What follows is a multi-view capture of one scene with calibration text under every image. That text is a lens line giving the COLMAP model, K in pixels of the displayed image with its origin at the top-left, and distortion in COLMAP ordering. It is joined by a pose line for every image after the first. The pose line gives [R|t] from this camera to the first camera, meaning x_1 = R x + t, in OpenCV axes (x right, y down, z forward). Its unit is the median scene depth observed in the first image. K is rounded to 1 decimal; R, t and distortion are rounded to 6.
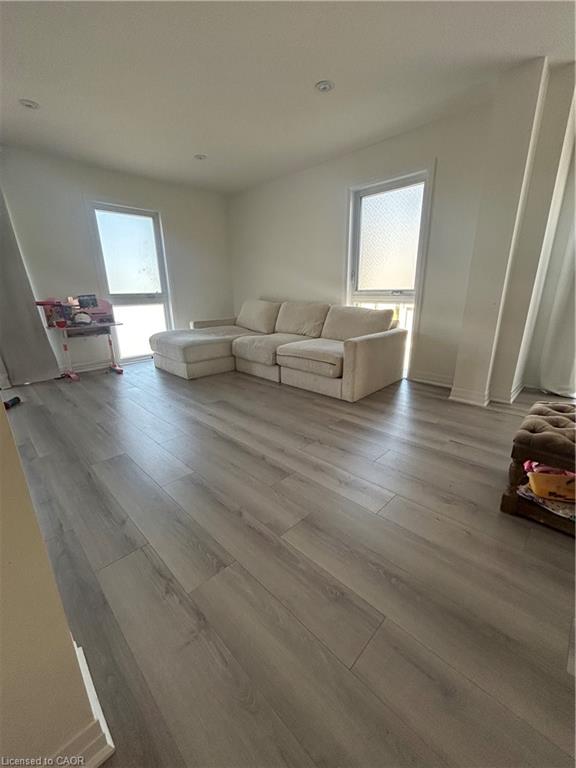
lens RADIAL K [[311.1, 0, 288.0], [0, 311.1, 384.0], [0, 0, 1]] dist [-0.001016, 0.000220]
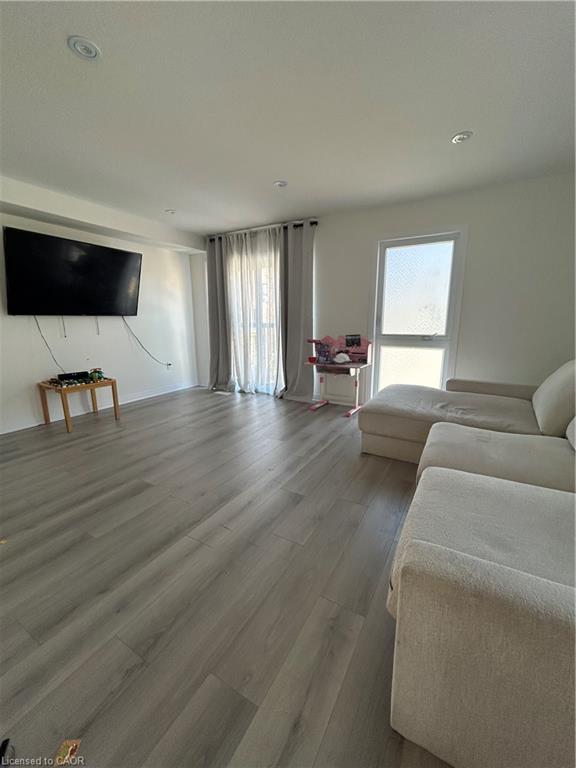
lens RADIAL K [[311.1, 0, 288.0], [0, 311.1, 384.0], [0, 0, 1]] dist [-0.001016, 0.000220]
pose [[0.260596, 0.212227, -0.941833, 0.289457], [-0.279671, 0.950307, 0.136754, -0.207176], [0.924053, 0.227766, 0.307000, 0.513131]]
